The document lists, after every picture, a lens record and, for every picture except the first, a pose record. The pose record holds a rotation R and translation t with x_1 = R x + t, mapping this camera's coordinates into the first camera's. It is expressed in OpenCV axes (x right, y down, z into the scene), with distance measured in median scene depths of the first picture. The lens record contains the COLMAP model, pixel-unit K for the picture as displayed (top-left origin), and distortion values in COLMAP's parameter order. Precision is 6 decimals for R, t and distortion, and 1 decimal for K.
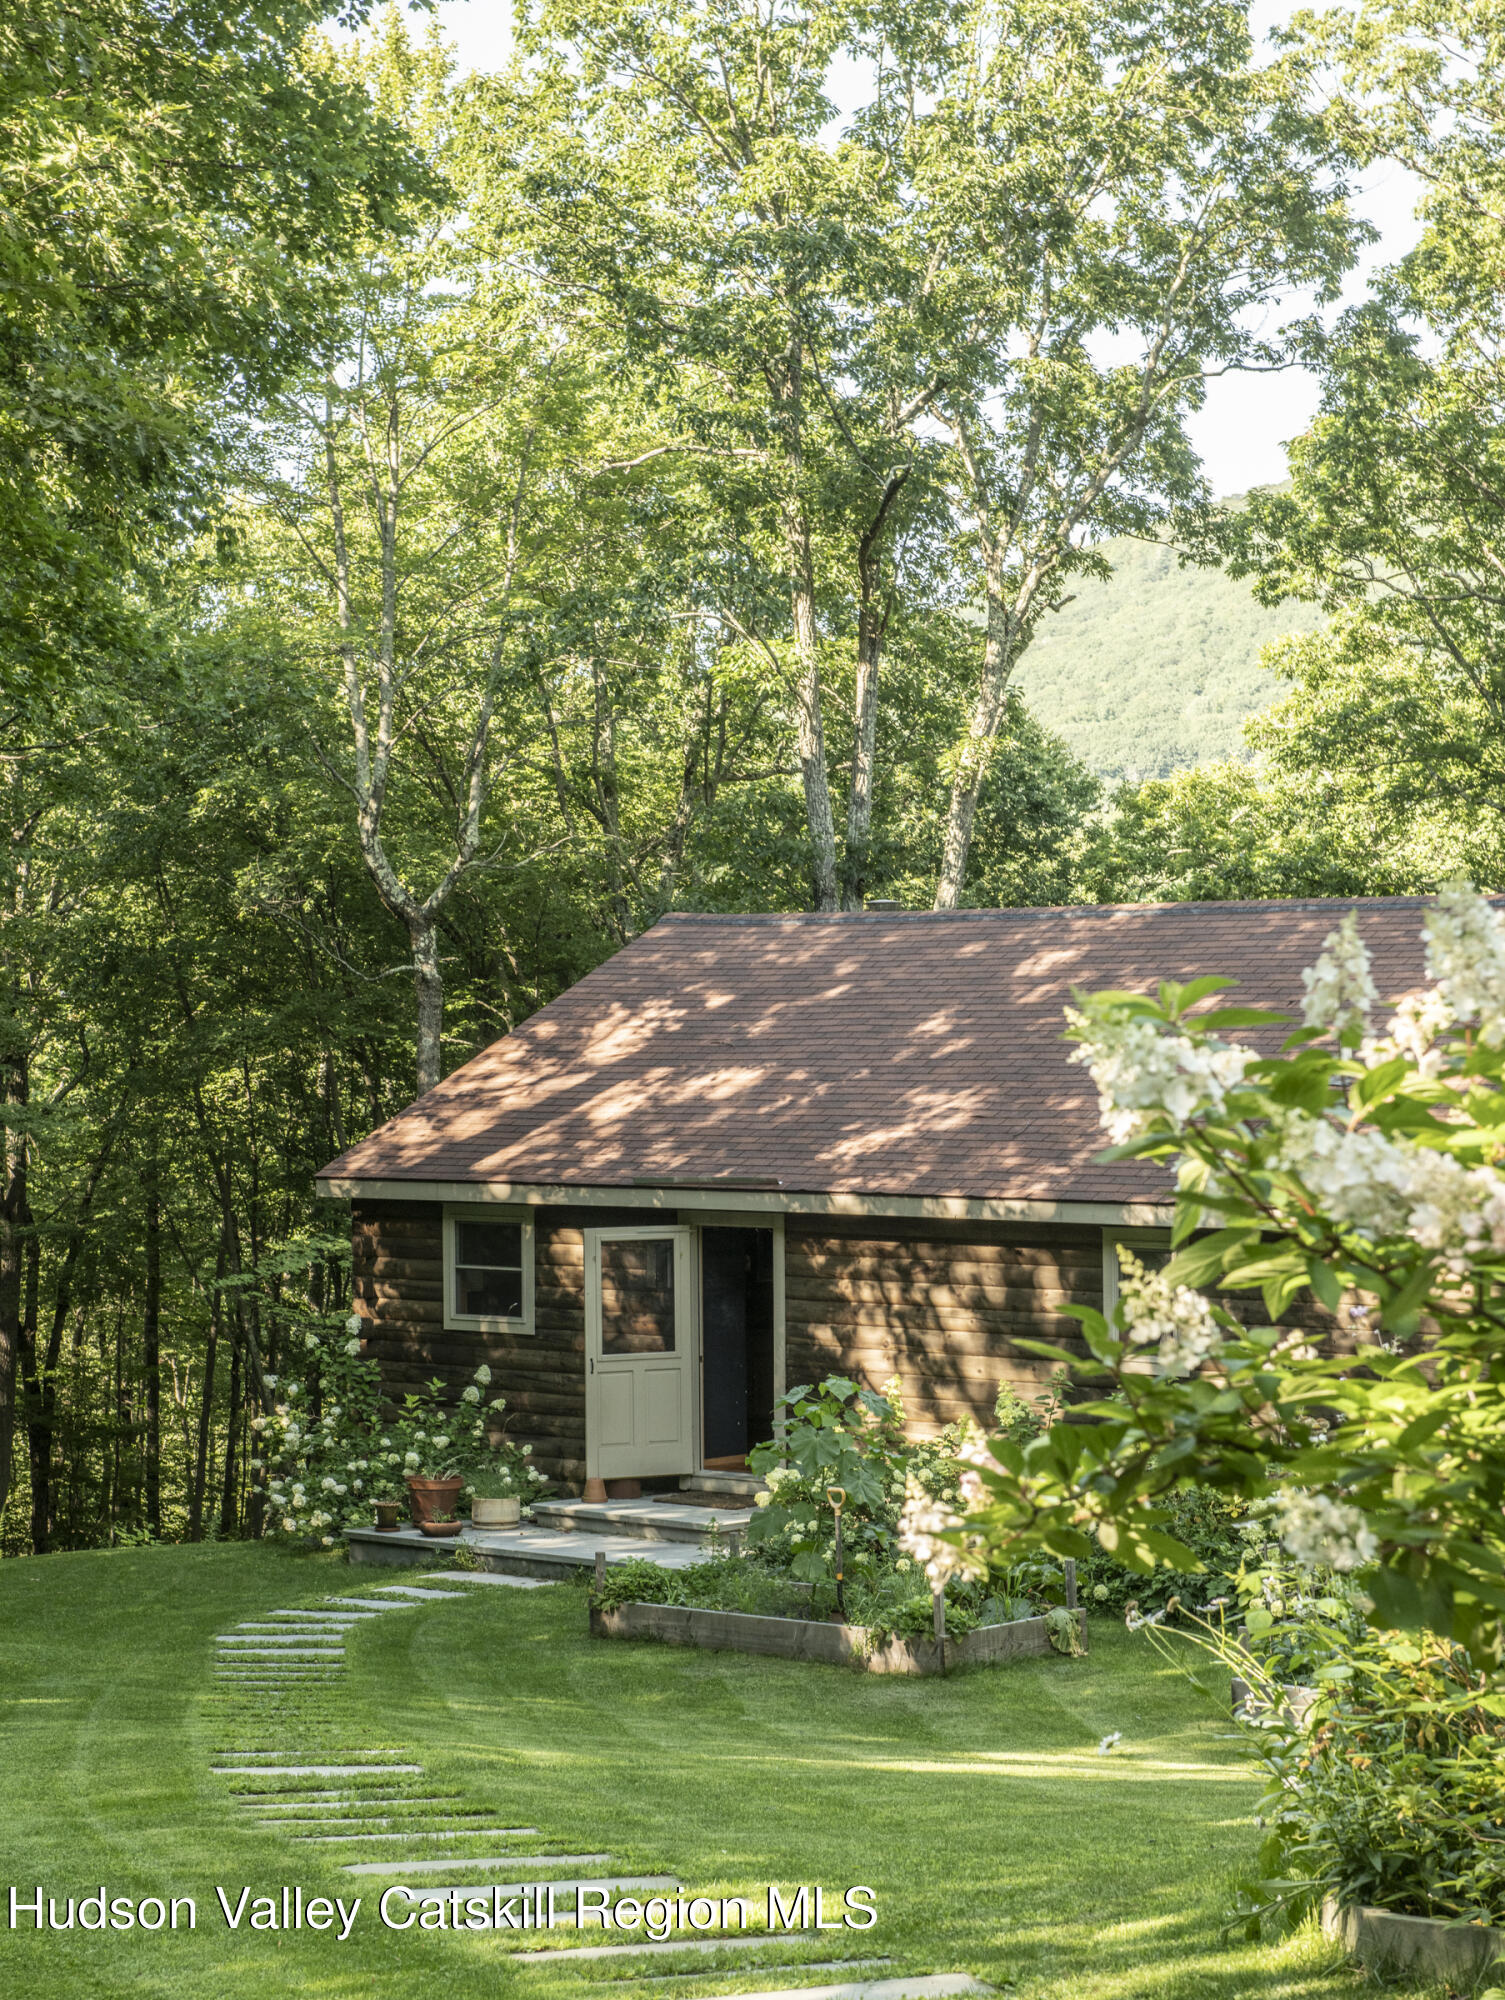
lens RADIAL K [[4290.8, 0, 754.6], [0, 4290.8, 1139.7], [0, 0, 1]] dist [0.131479, -0.362650]
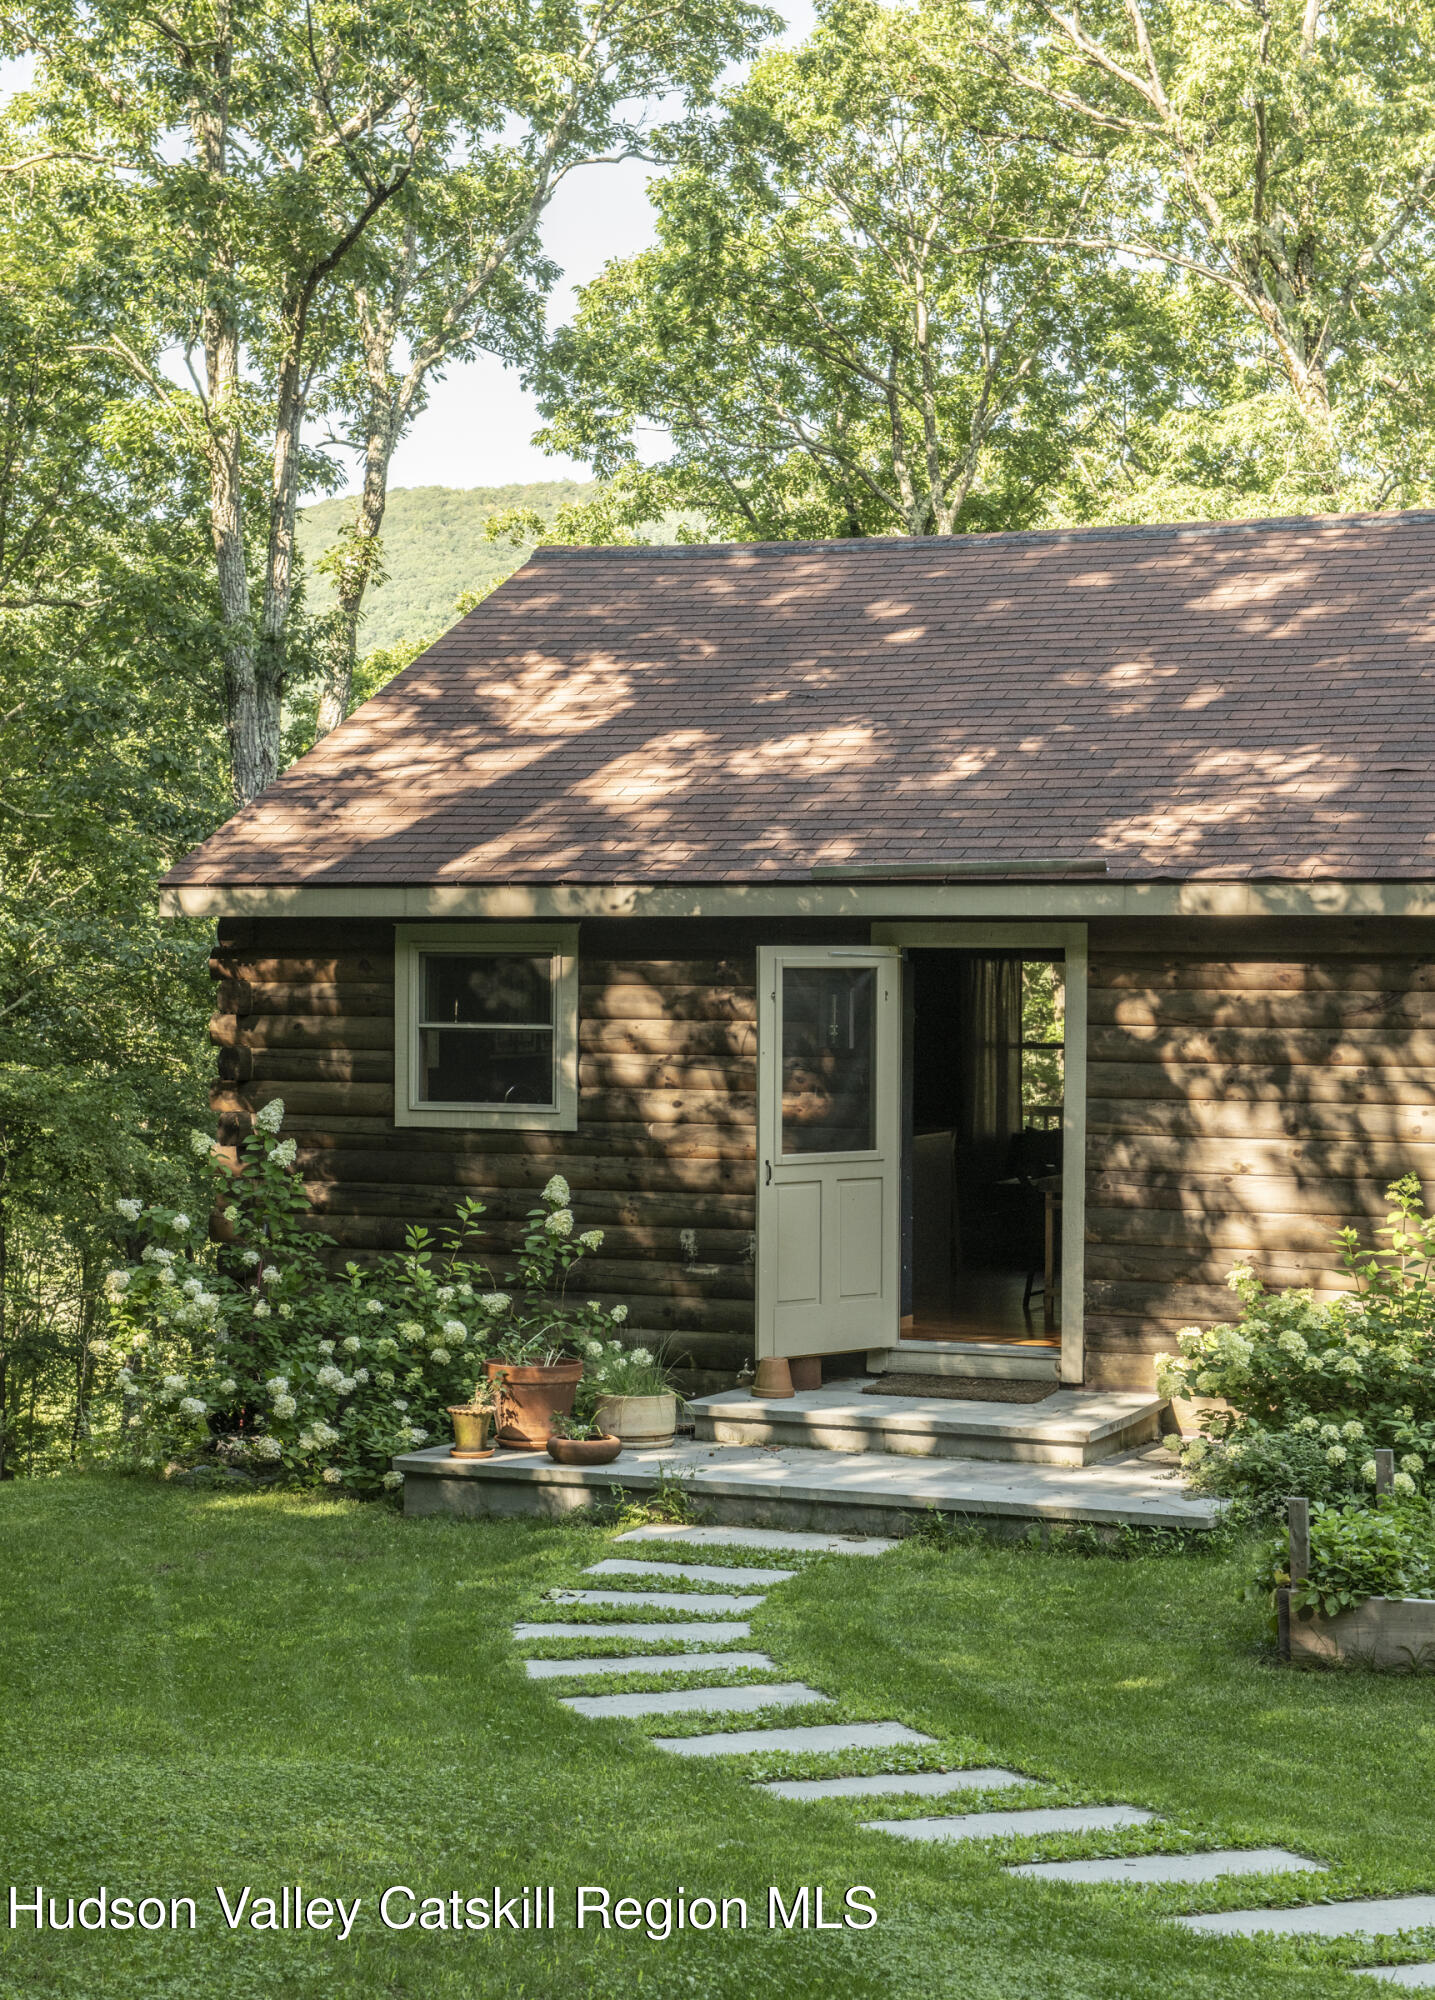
lens RADIAL K [[3430.8, 0, 717.5], [0, 3430.8, 1000.0], [0, 0, 1]] dist [0.008670, 1.061477]
pose [[0.937715, 0.013987, 0.347123, -0.131662], [-0.001095, 0.999303, -0.037307, 0.028949], [-0.347403, 0.034604, 0.937077, 0.339215]]
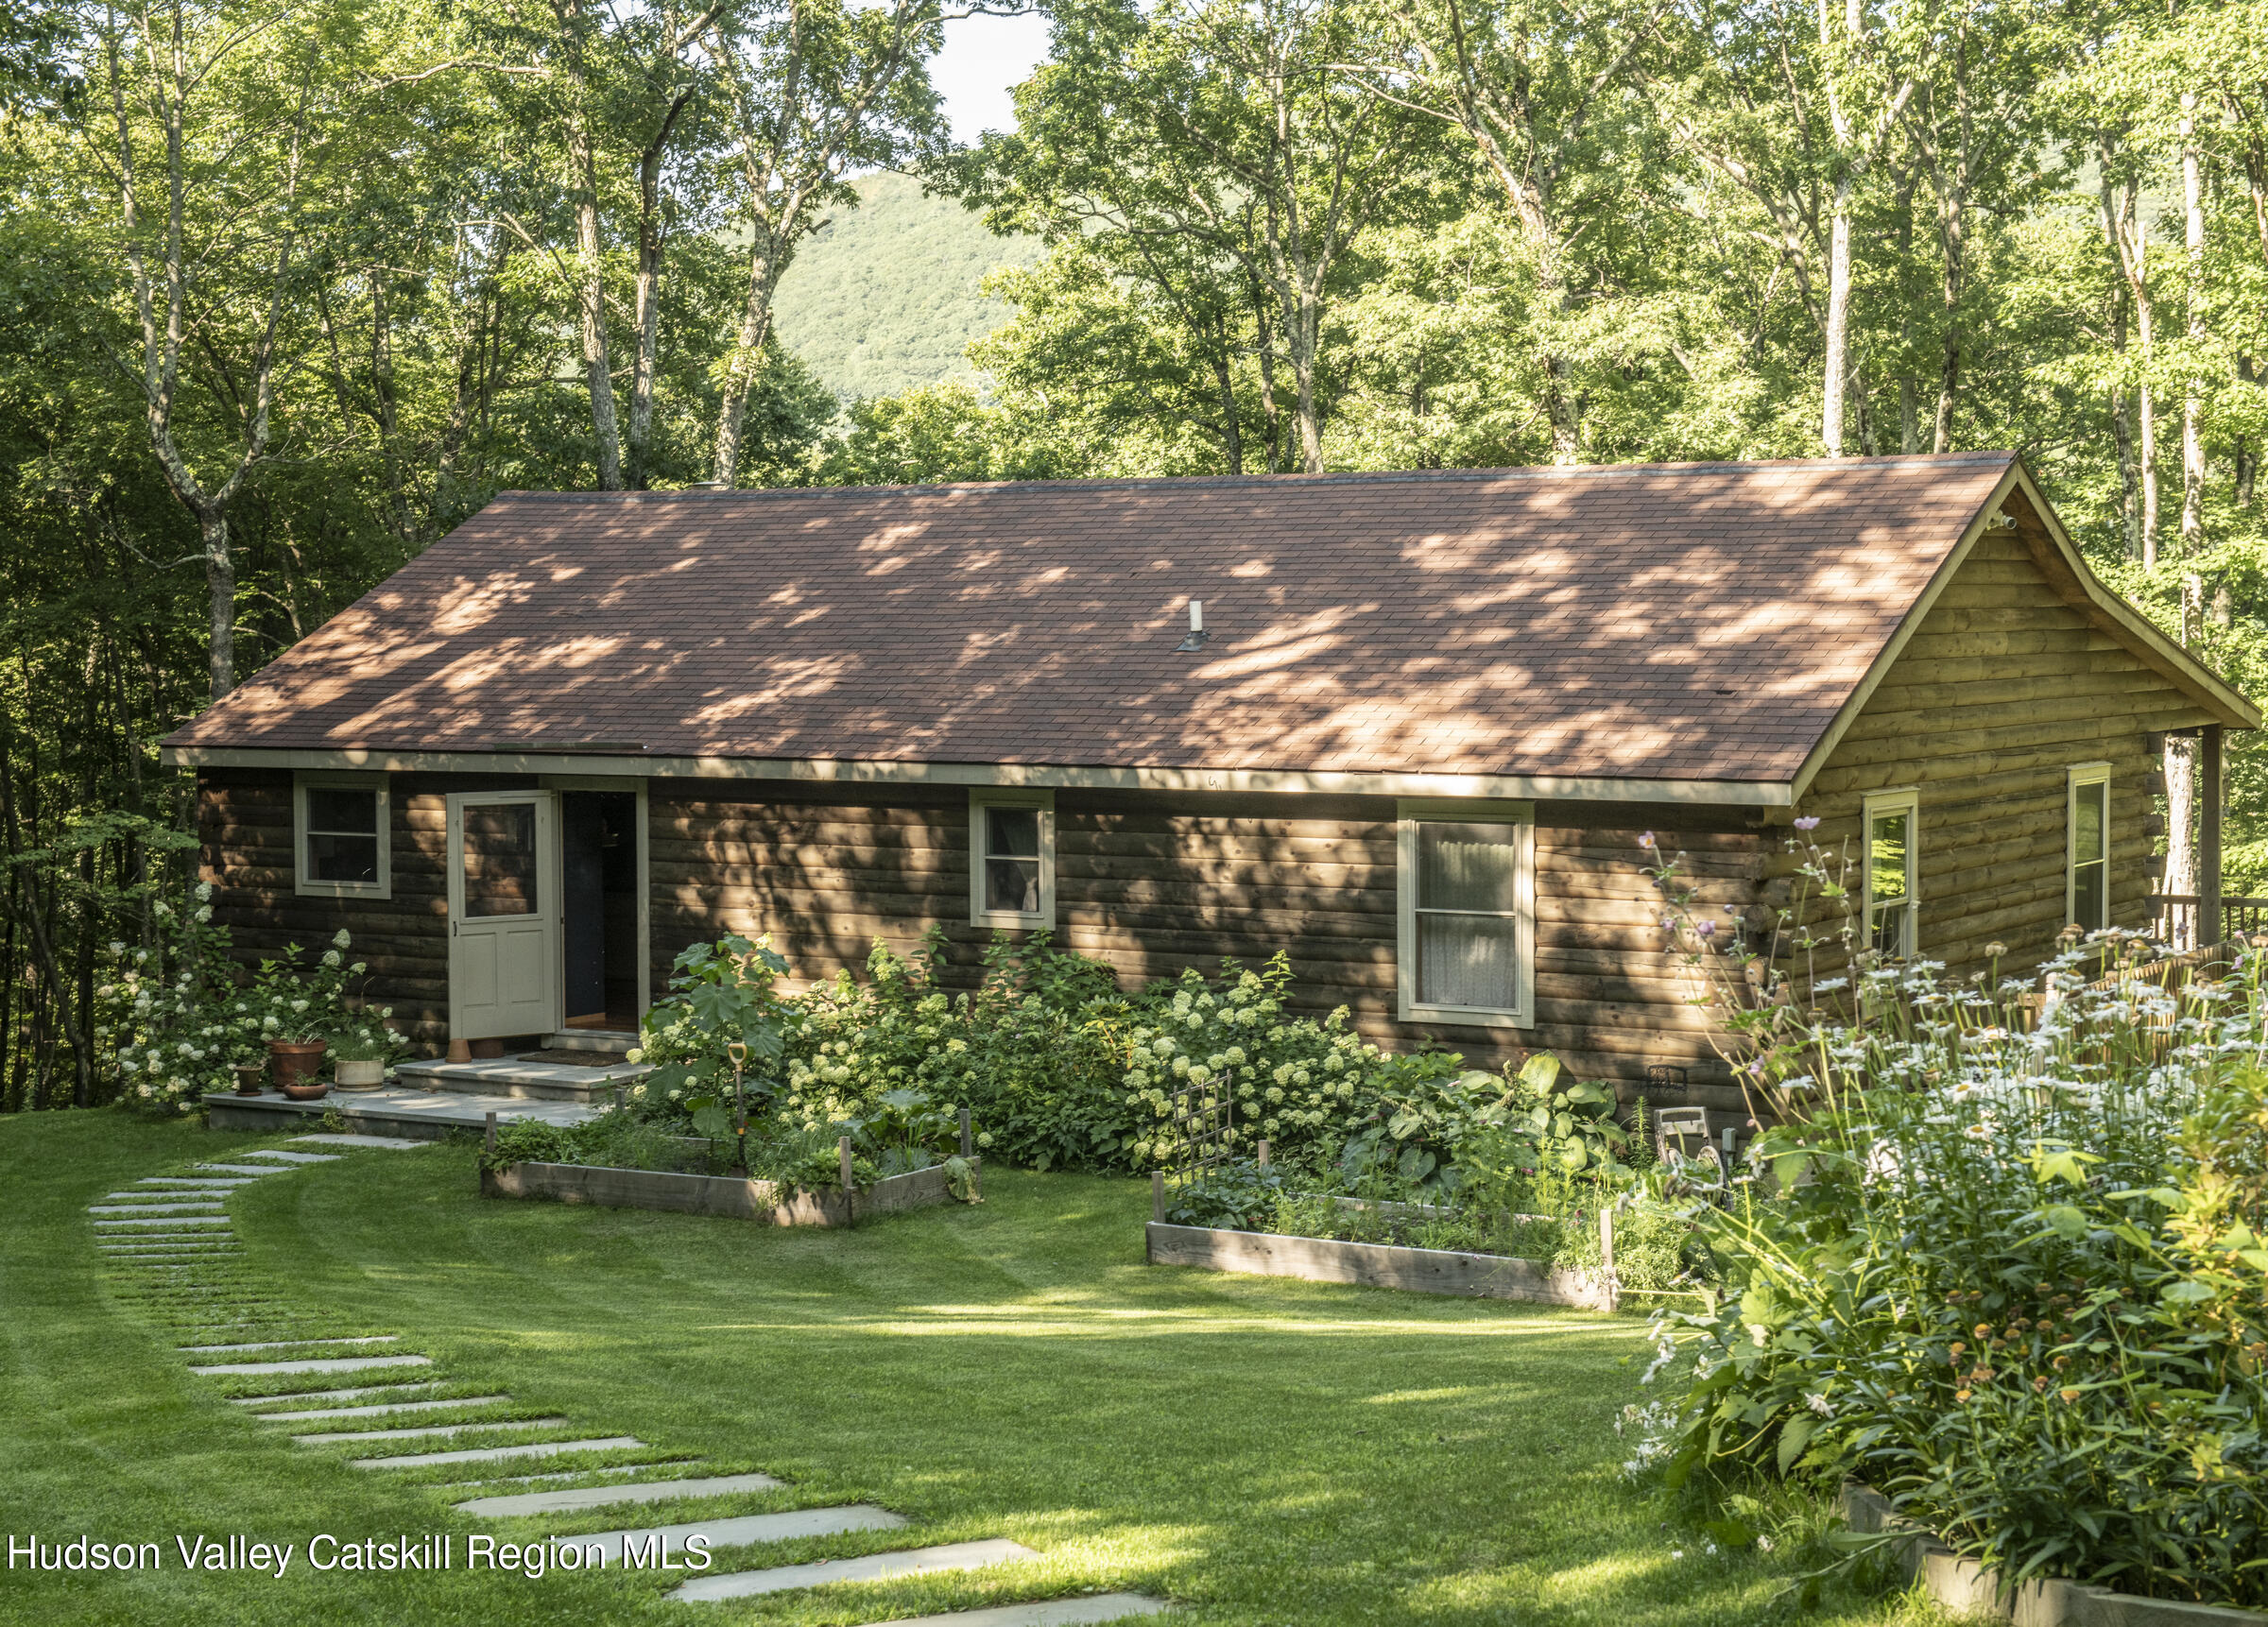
lens RADIAL K [[3704.4, 0, 1104.3], [0, 3704.4, 812.5], [0, 0, 1]] dist [0.152955, 0.001730]
pose [[0.984706, -0.006540, 0.174101, -0.024610], [0.003015, 0.999785, 0.020504, 0.004710], [-0.174197, -0.019665, 0.984514, 0.065556]]
